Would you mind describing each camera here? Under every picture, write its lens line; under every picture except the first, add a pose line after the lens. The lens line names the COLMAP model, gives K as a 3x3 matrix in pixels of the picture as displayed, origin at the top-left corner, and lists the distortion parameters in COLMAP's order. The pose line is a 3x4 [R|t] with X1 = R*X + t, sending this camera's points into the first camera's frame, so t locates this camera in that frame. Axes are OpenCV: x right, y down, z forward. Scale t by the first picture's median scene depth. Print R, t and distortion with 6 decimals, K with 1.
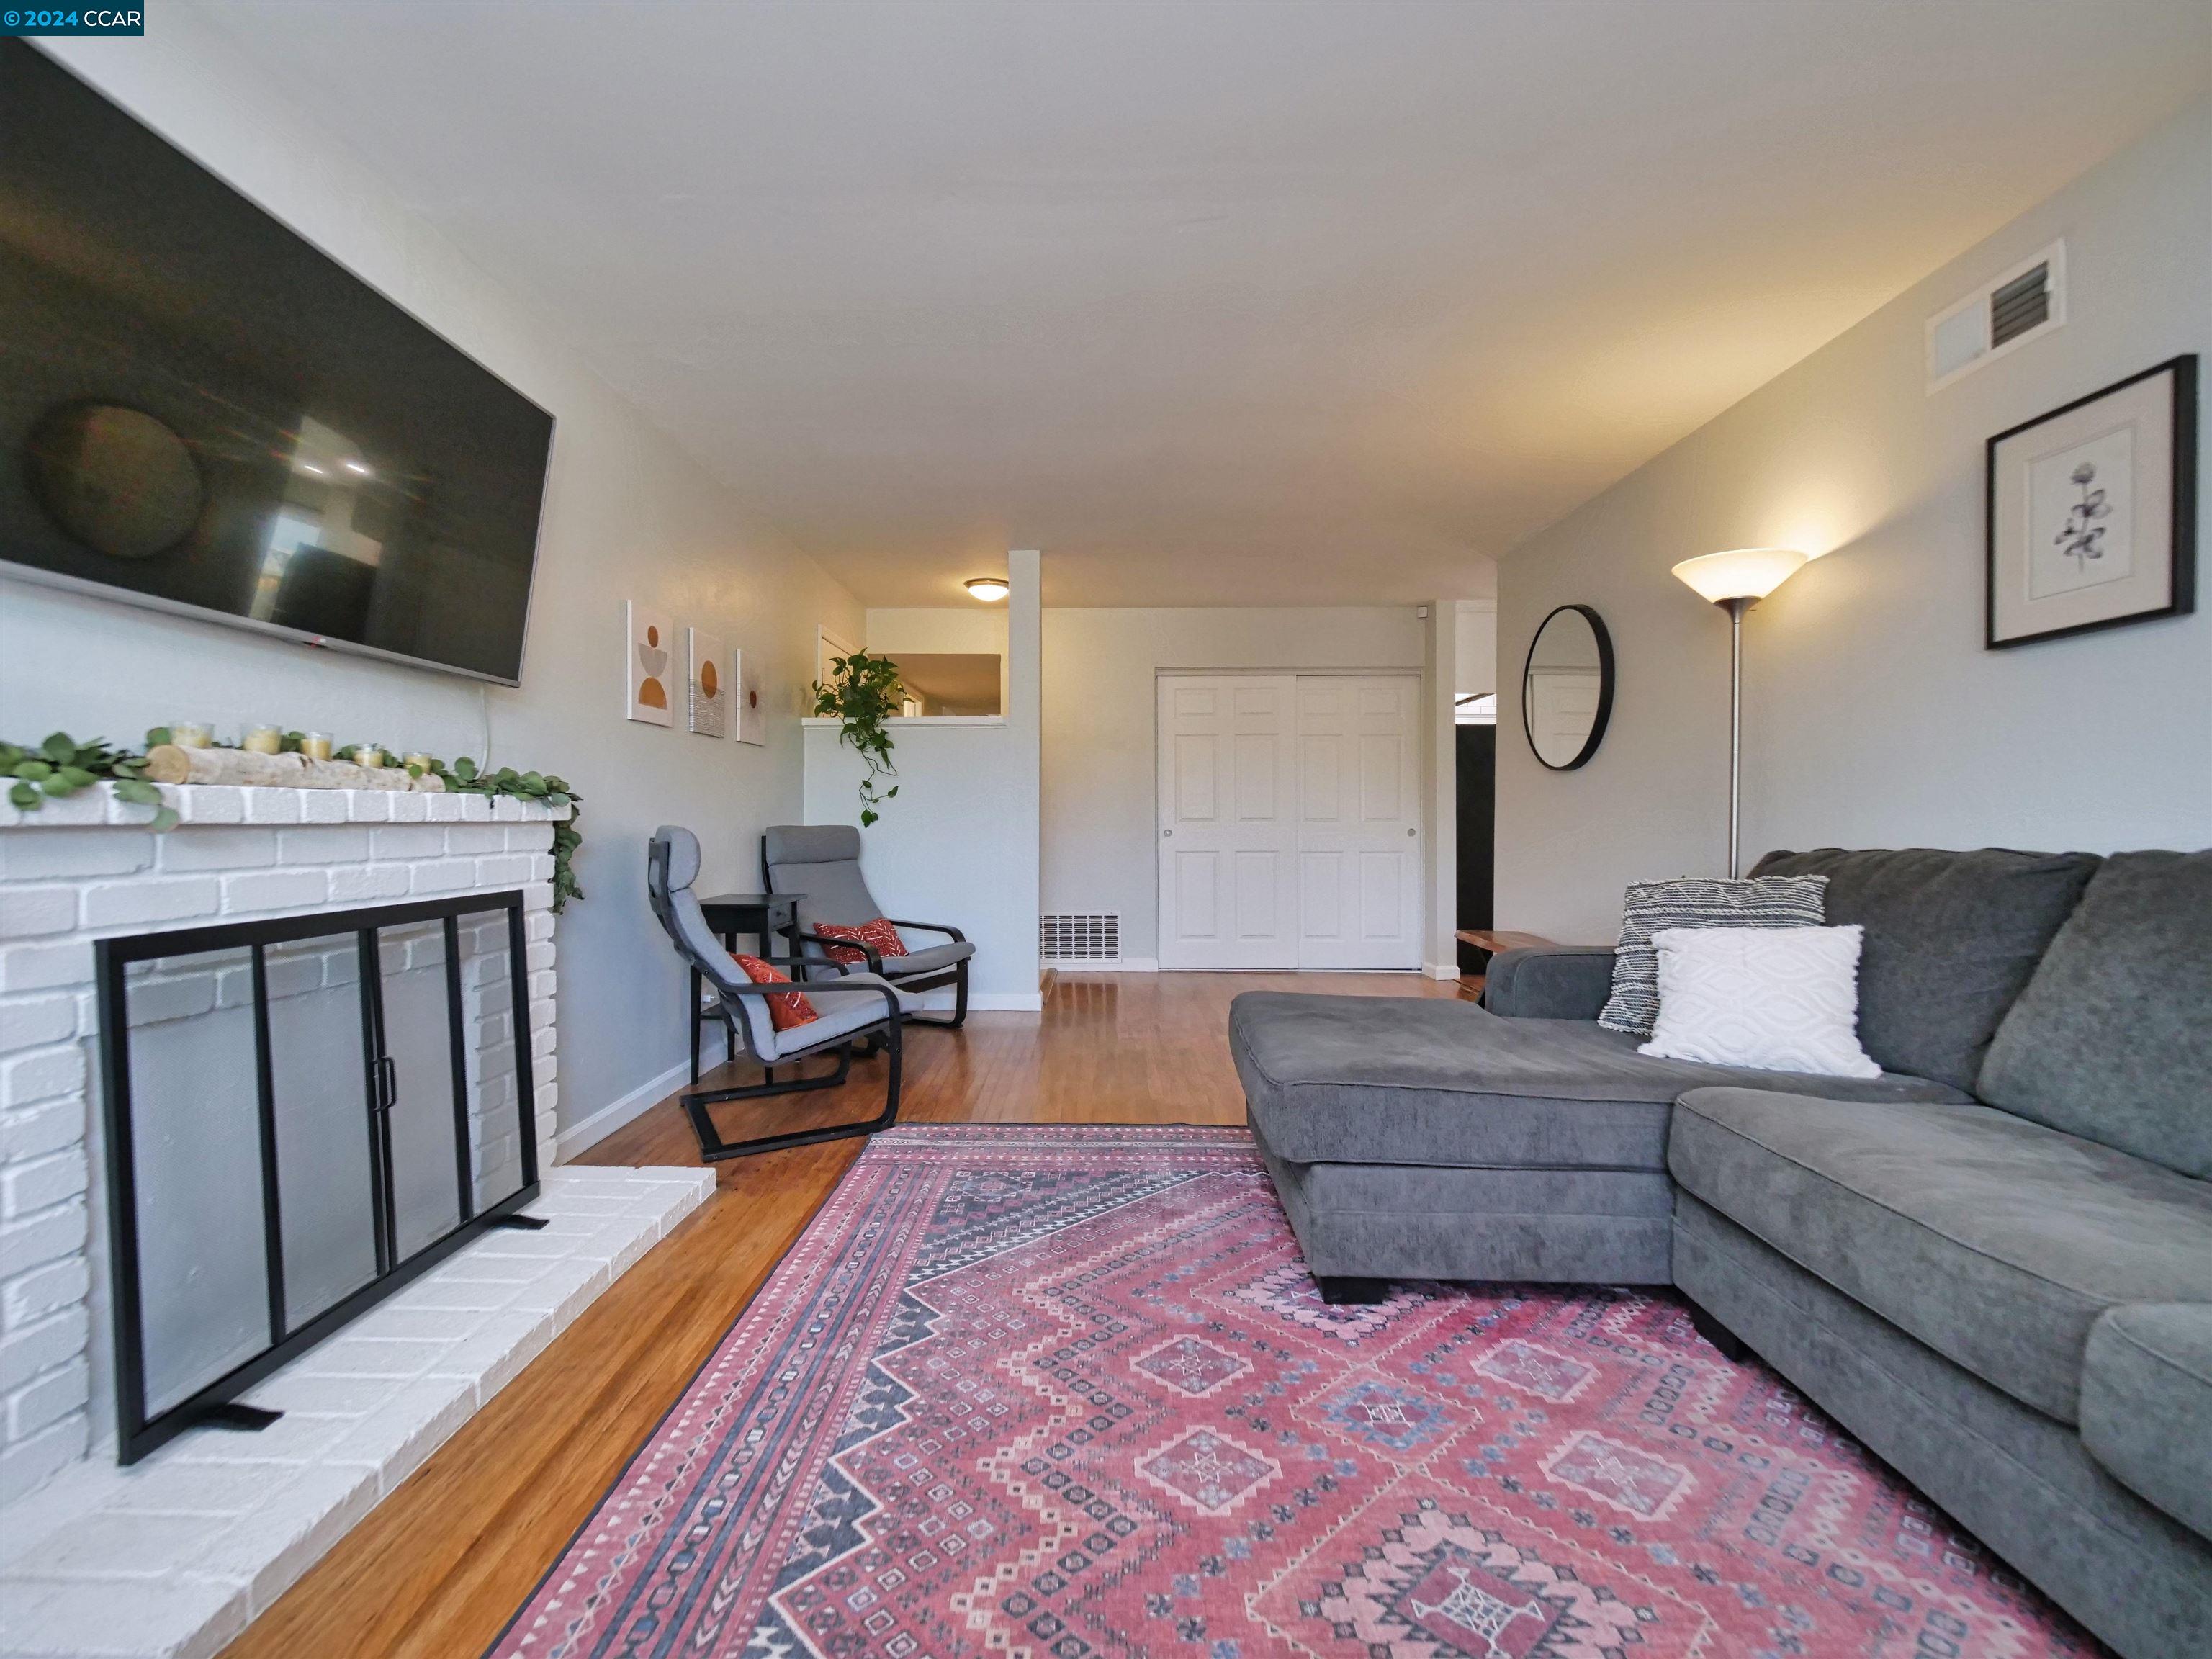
lens RADIAL K [[942.5, 0, 1078.1], [0, 942.5, 826.3], [0, 0, 1]] dist [-0.005983, 0.001749]
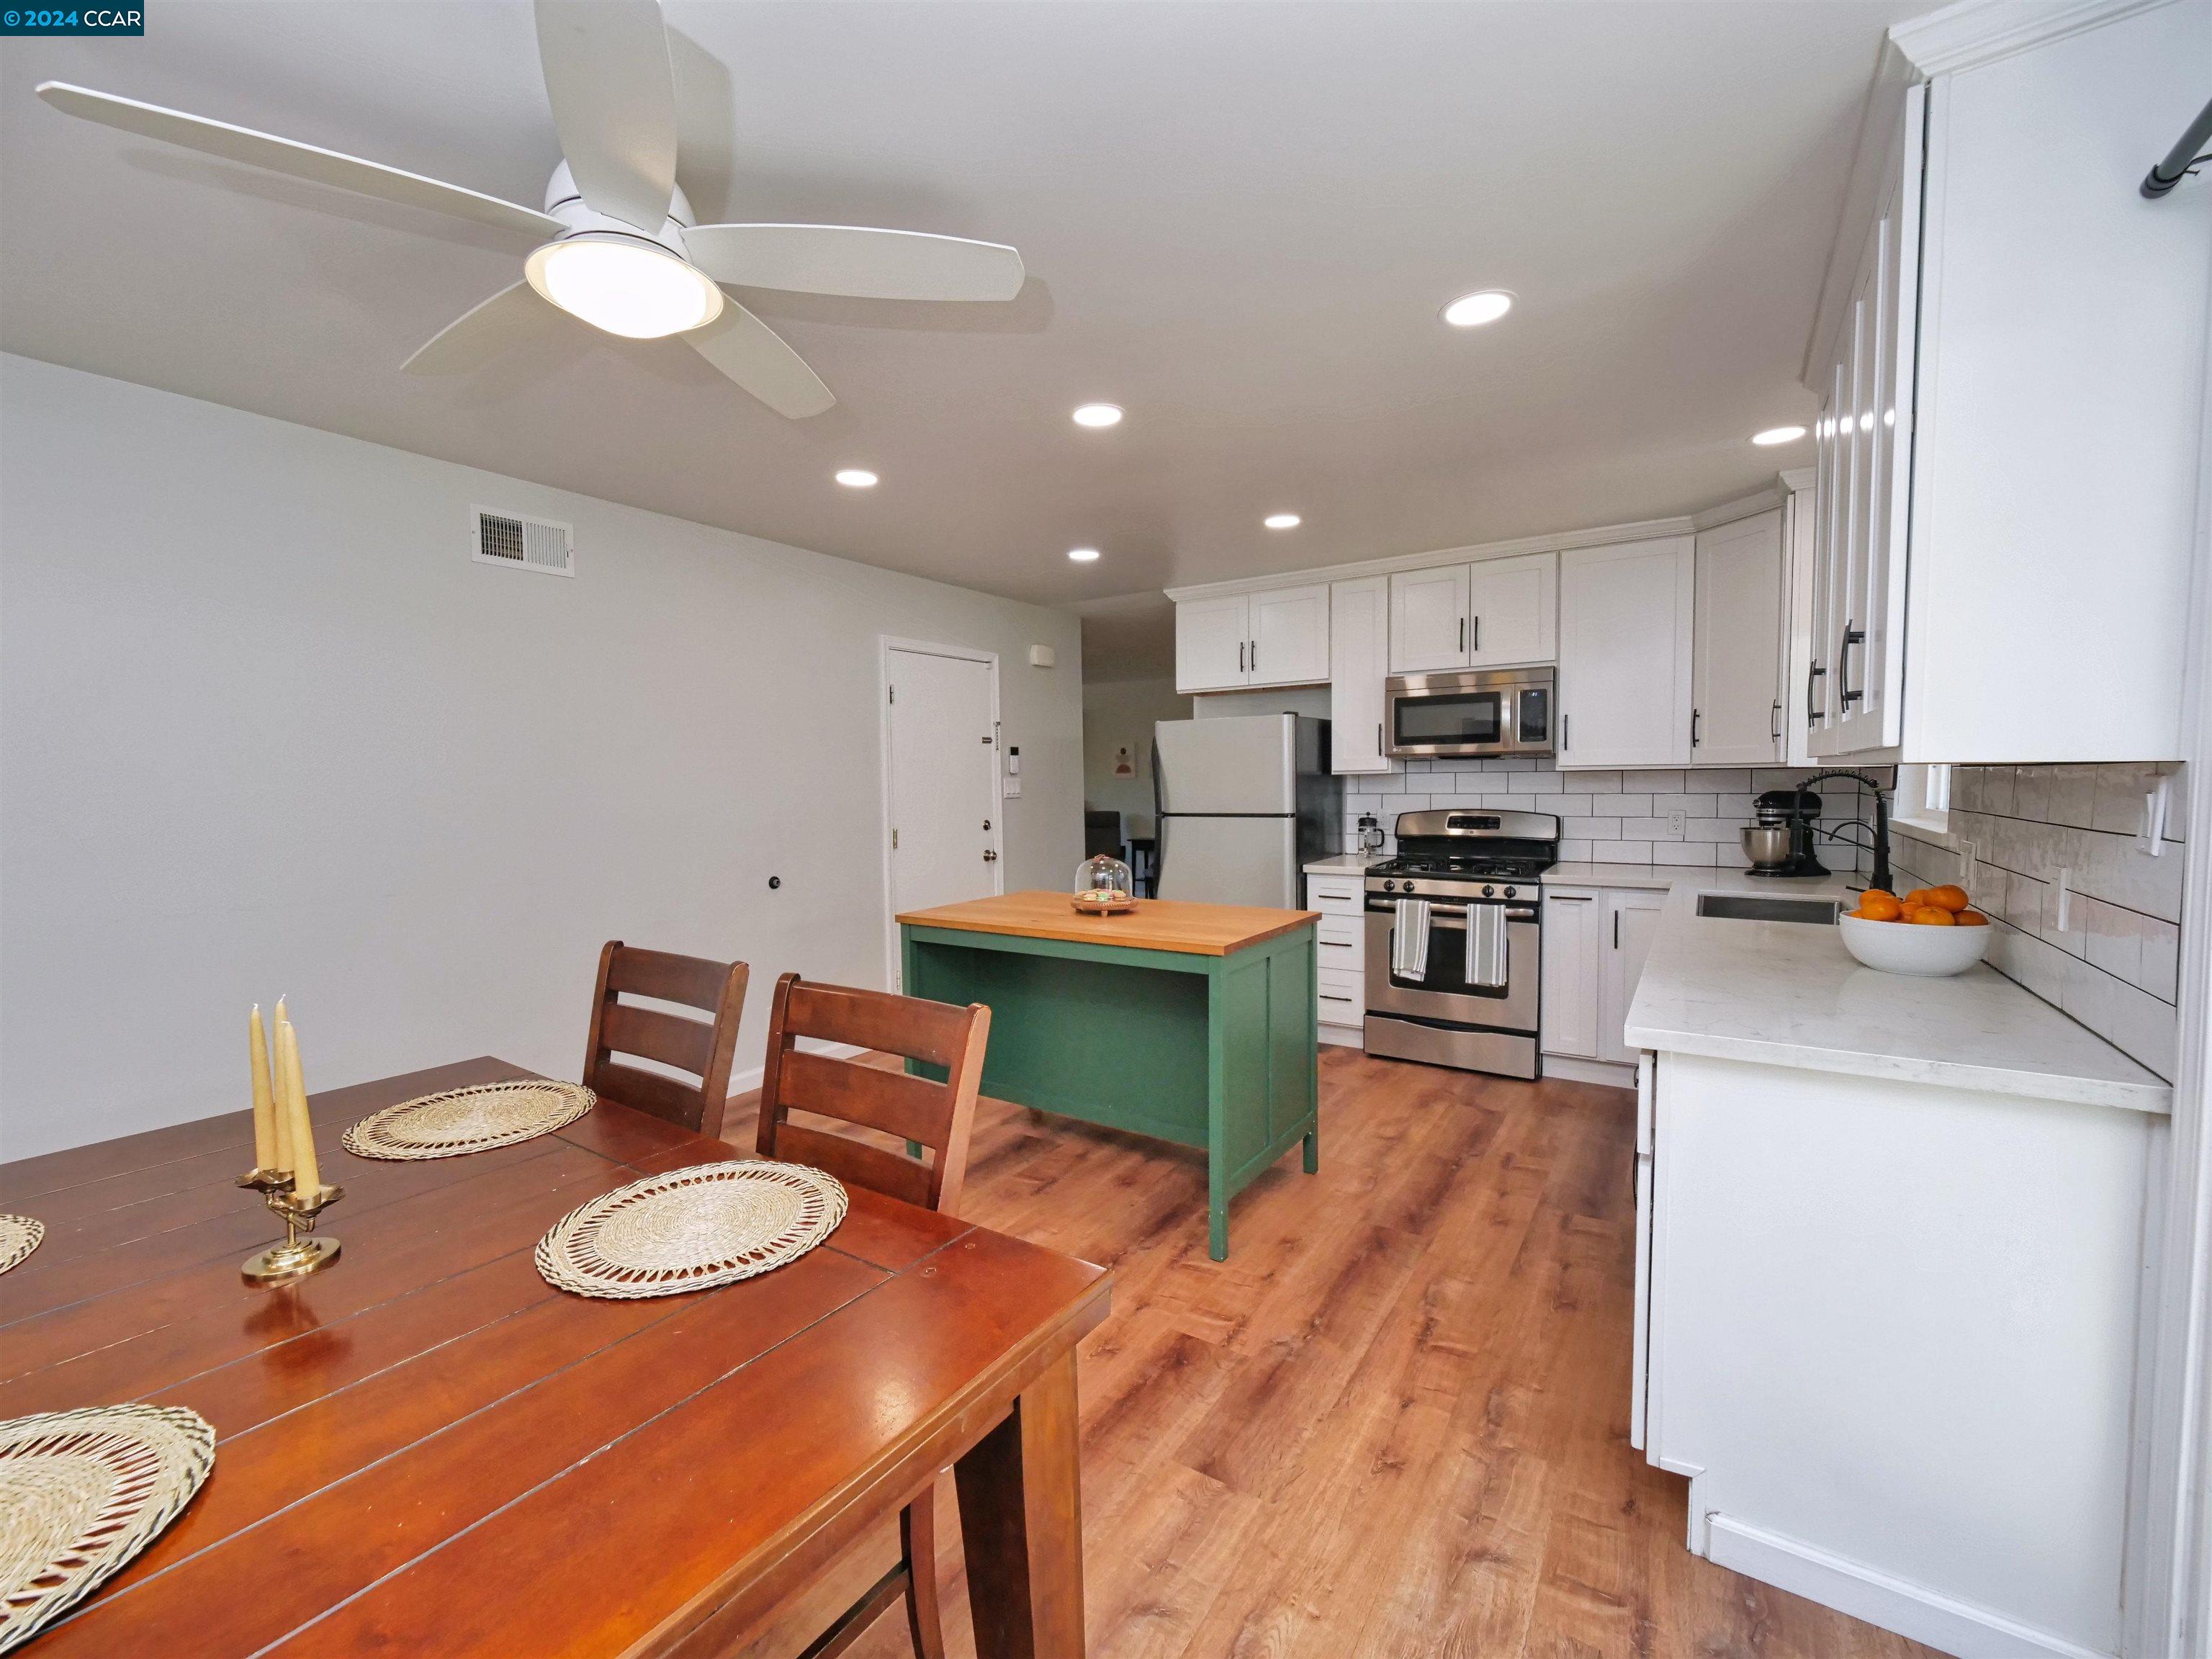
lens RADIAL K [[942.5, 0, 1079.5], [0, 942.5, 828.7], [0, 0, 1]] dist [-0.005983, 0.001749]
pose [[-0.537353, 0.049760, -0.841888, 3.563171], [0.006132, 0.998462, 0.055101, -0.180467], [0.843335, 0.024446, -0.536831, 3.997526]]
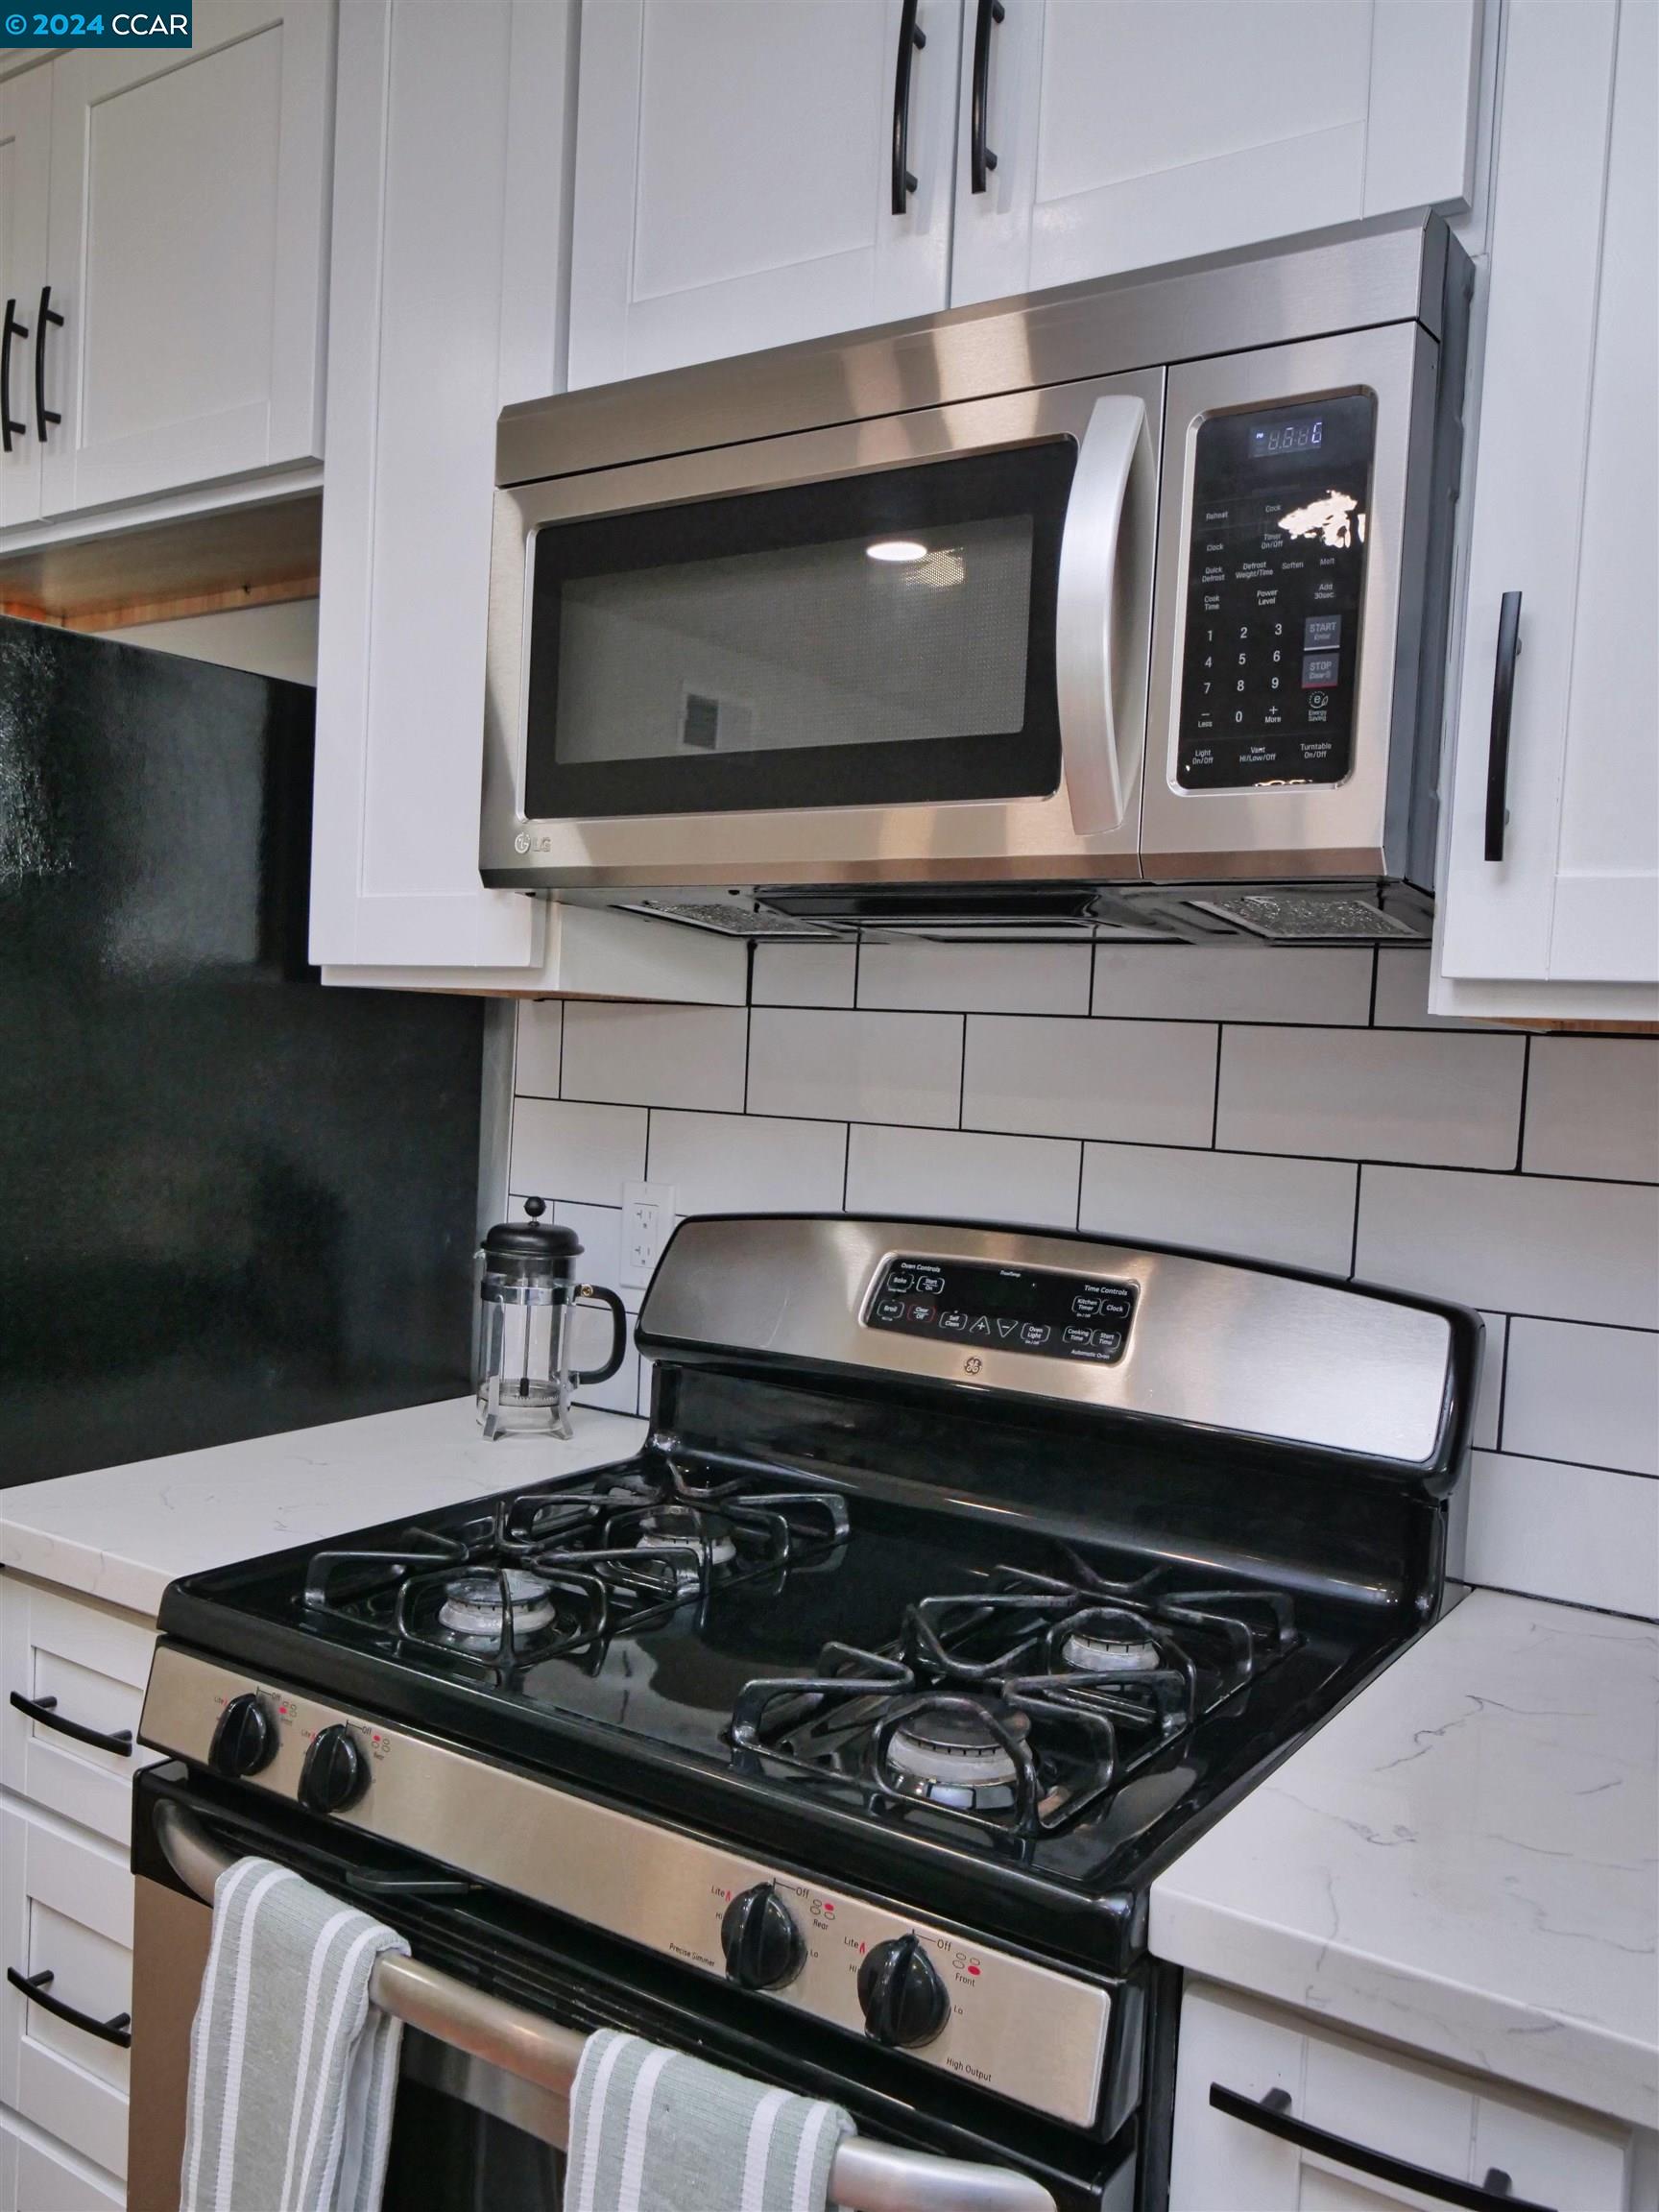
lens RADIAL K [[1814.1, 0, 813.6], [0, 1814.1, 1117.7], [0, 0, 1]] dist [-0.038099, 0.001670]
pose [[-0.539304, 0.003534, -0.842104, 1.852592], [-0.058984, 0.997377, 0.041960, -0.167829], [0.840043, 0.072300, -0.537681, 3.910471]]
